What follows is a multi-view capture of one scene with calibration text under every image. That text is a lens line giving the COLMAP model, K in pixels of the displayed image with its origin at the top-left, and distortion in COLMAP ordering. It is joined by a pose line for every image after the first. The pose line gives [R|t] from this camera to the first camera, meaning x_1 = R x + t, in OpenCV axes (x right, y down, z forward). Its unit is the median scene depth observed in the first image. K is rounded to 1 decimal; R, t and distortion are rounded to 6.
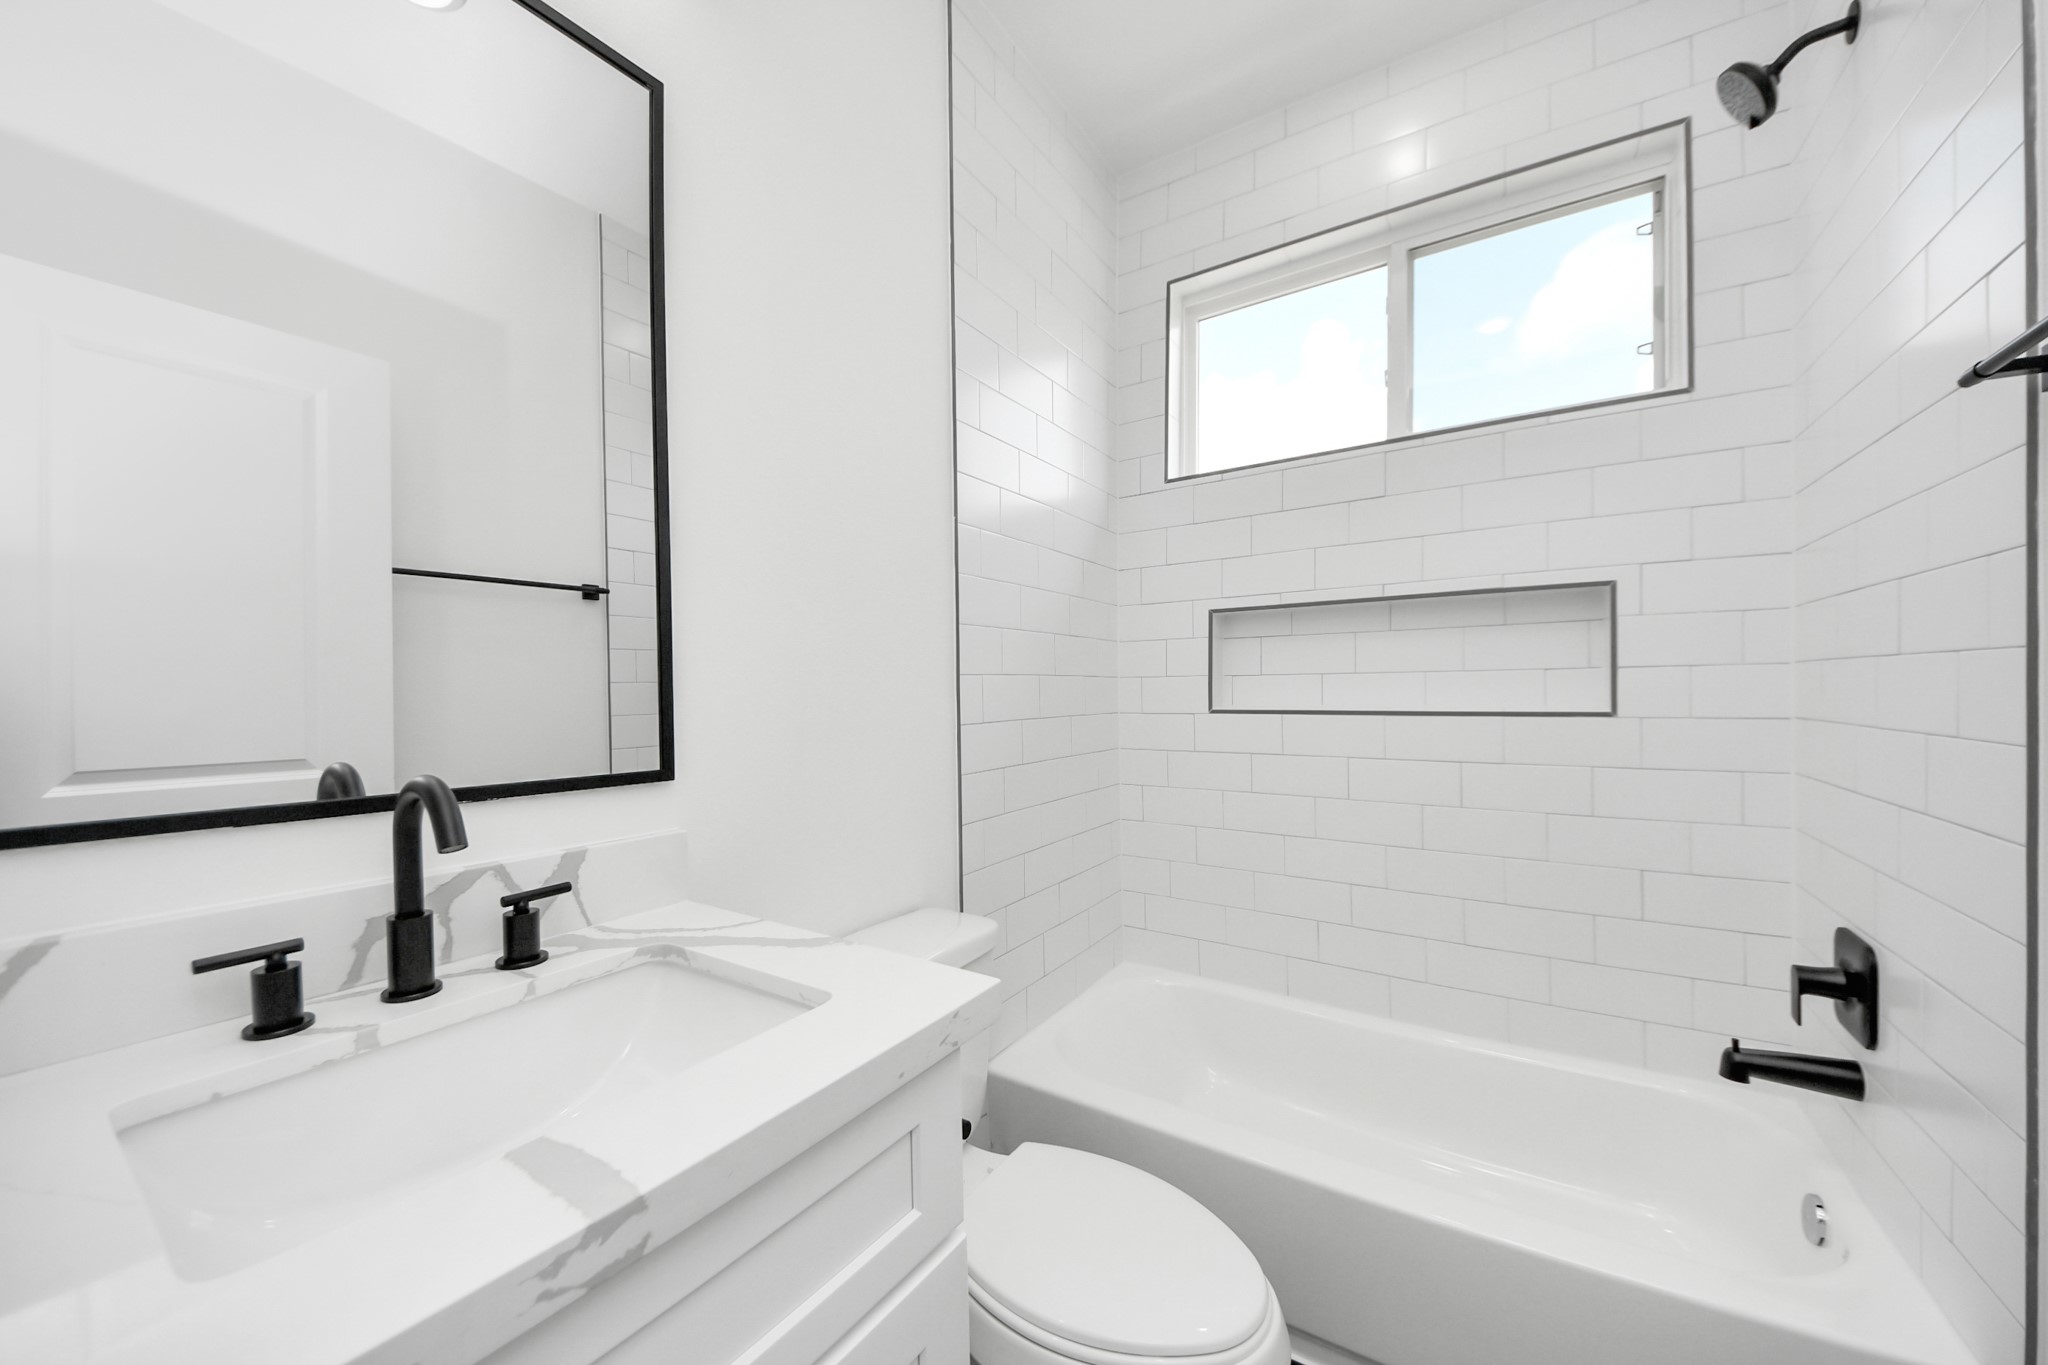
lens RADIAL K [[757.6, 0, 1017.4], [0, 757.6, 687.0], [0, 0, 1]] dist [0.000593, 0.000042]
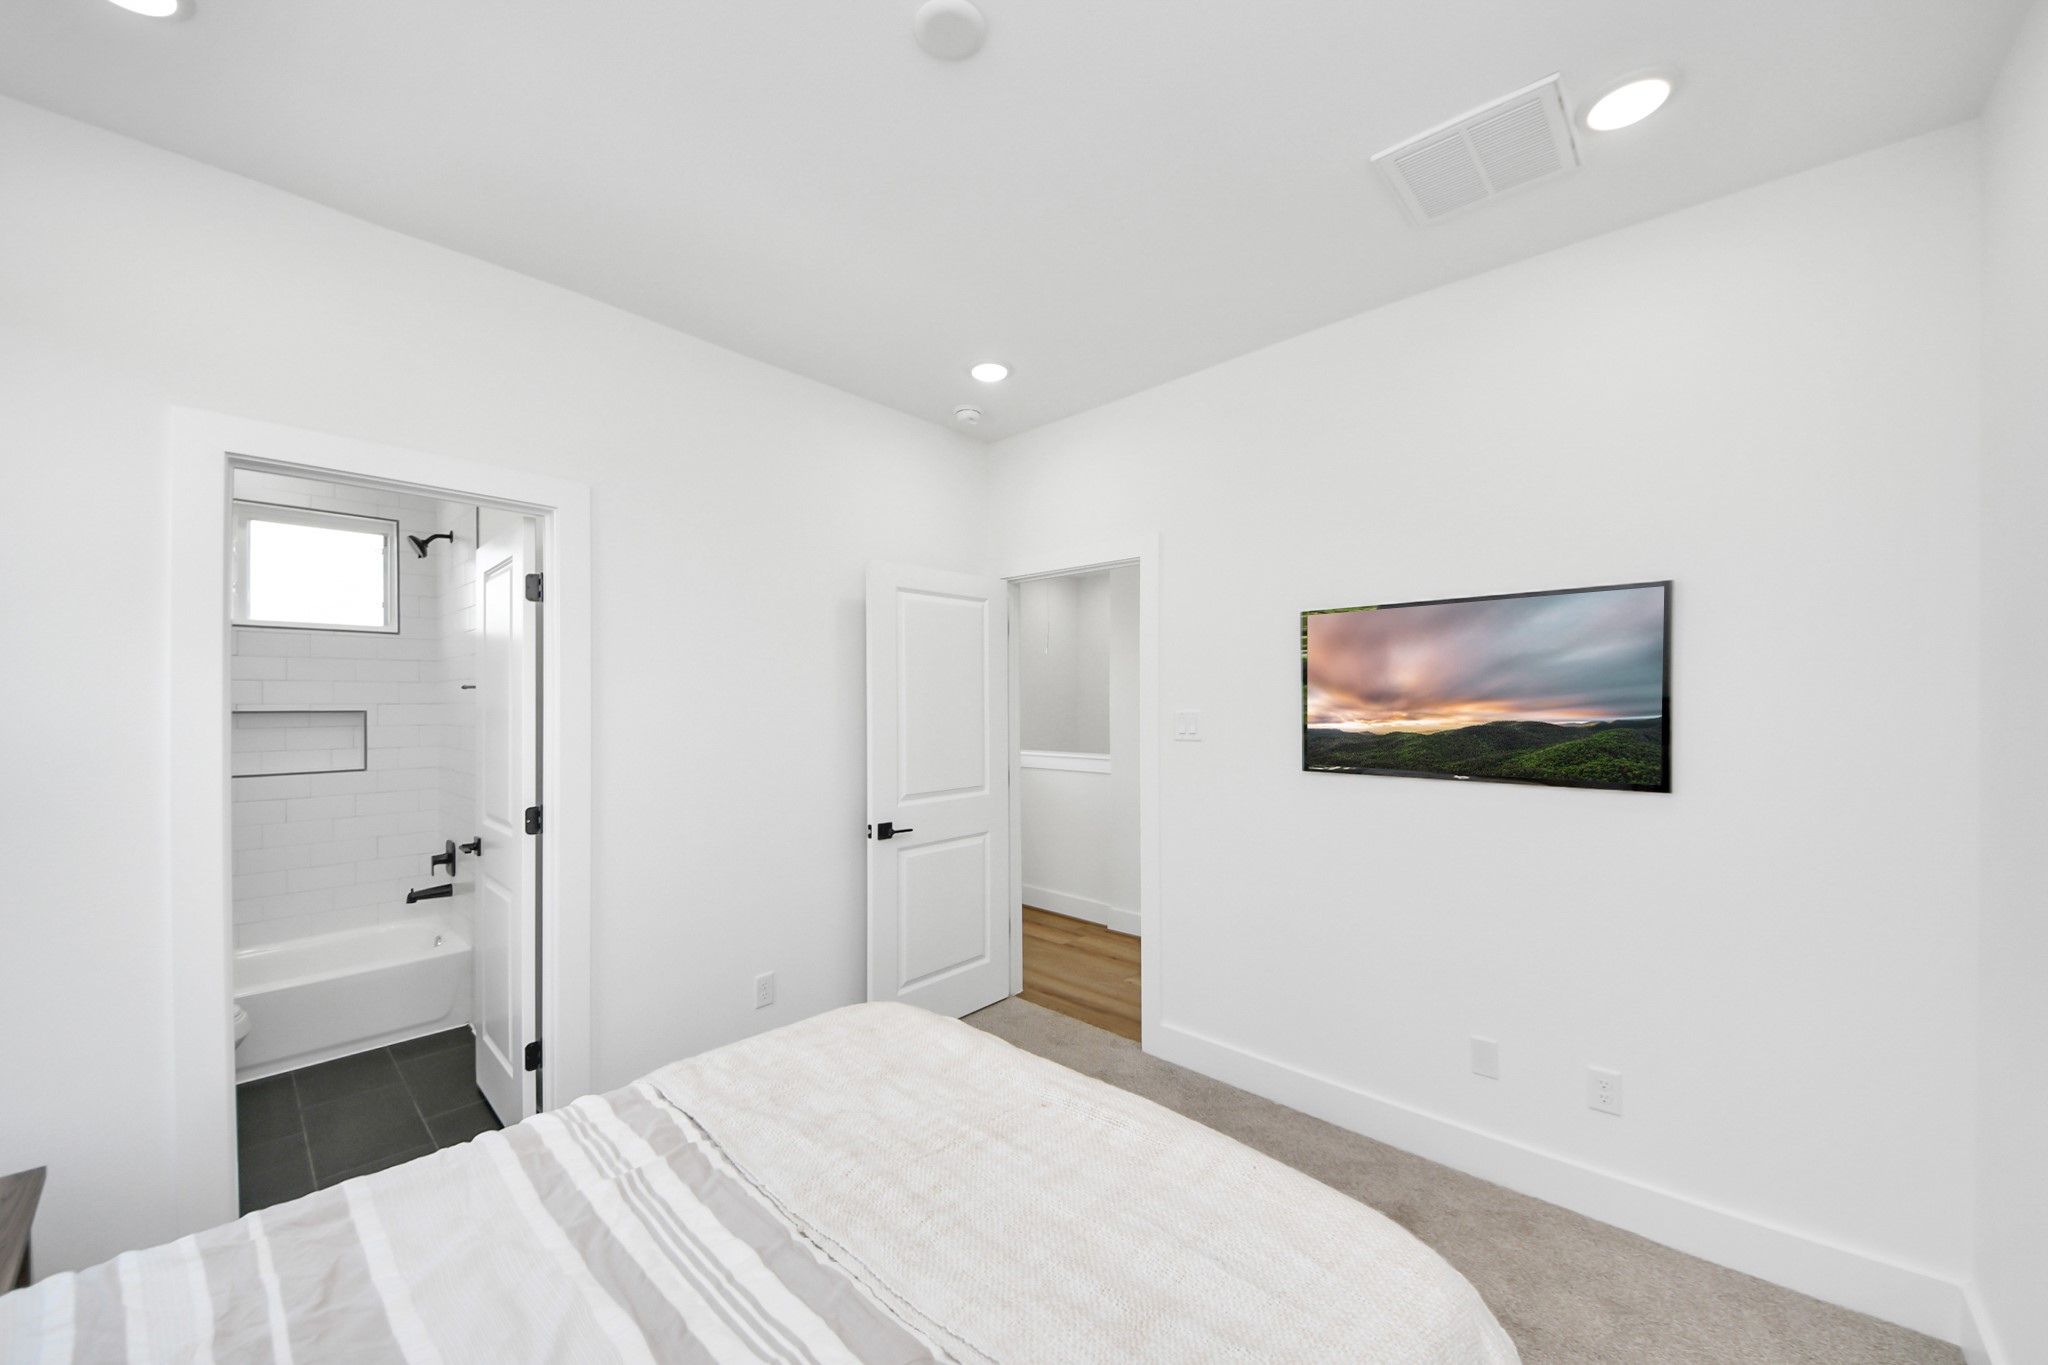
lens RADIAL K [[757.6, 0, 1018.9], [0, 757.6, 691.8], [0, 0, 1]] dist [0.000593, 0.000042]
pose [[0.178967, 0.011532, 0.983787, -1.348624], [0.002366, 0.999923, -0.012152, -0.198389], [-0.983852, 0.004502, 0.178926, -1.637599]]
